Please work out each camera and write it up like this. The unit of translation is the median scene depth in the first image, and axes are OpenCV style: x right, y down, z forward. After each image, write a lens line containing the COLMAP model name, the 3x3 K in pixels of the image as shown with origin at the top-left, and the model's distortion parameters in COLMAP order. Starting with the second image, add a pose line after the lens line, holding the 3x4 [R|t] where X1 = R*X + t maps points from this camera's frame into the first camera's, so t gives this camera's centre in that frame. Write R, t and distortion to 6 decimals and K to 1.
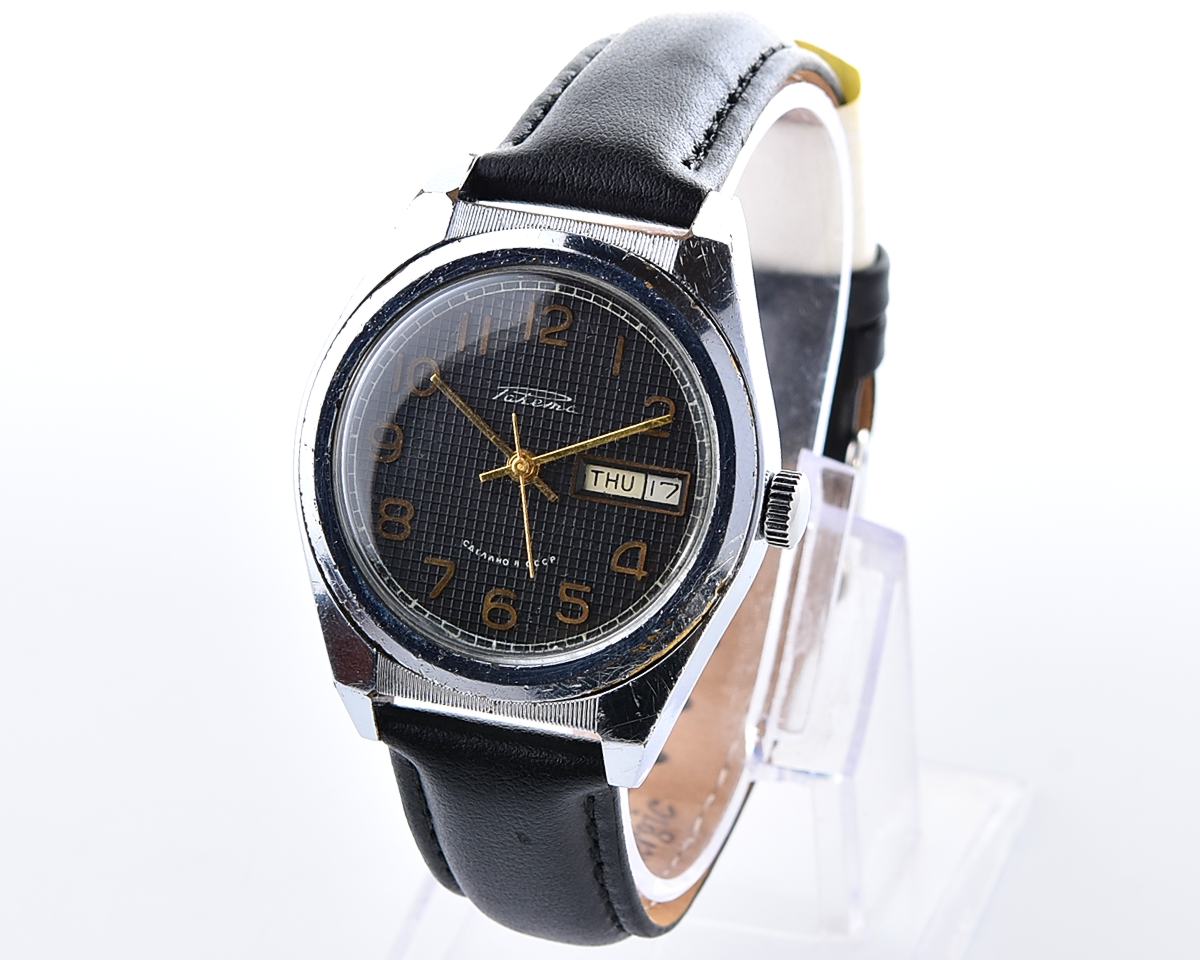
lens RADIAL K [[5471.9, 0, 600.0], [0, 5471.9, 480.0], [0, 0, 1]] dist [0.365704, 2.606268]
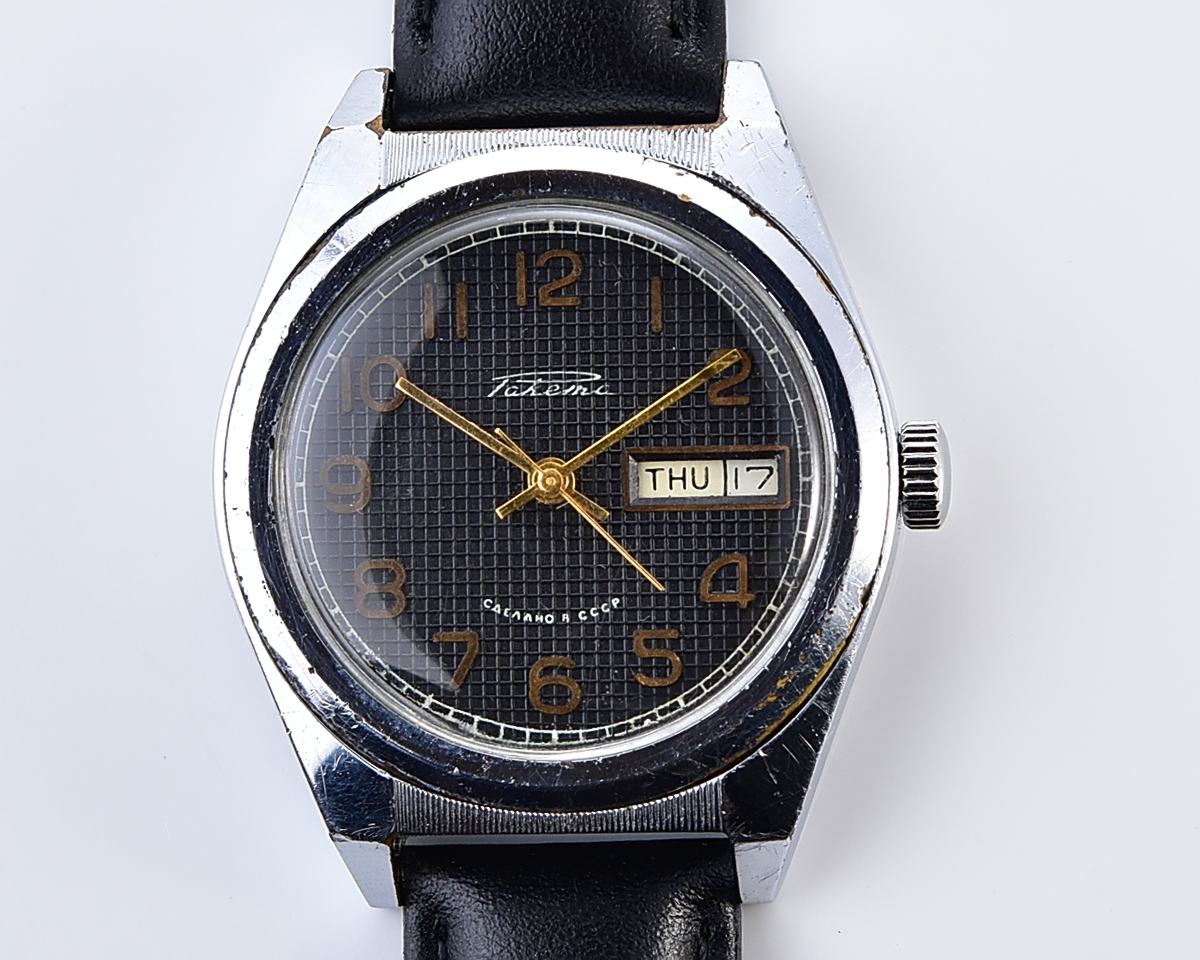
lens RADIAL K [[5471.9, 0, 600.0], [0, 5471.9, 480.0], [0, 0, 1]] dist [0.365704, 2.606268]
pose [[0.971524, -0.175464, 0.159229, -0.120967], [0.181225, 0.983189, -0.022299, 0.014359], [-0.152640, 0.050520, 0.986990, 0.298575]]
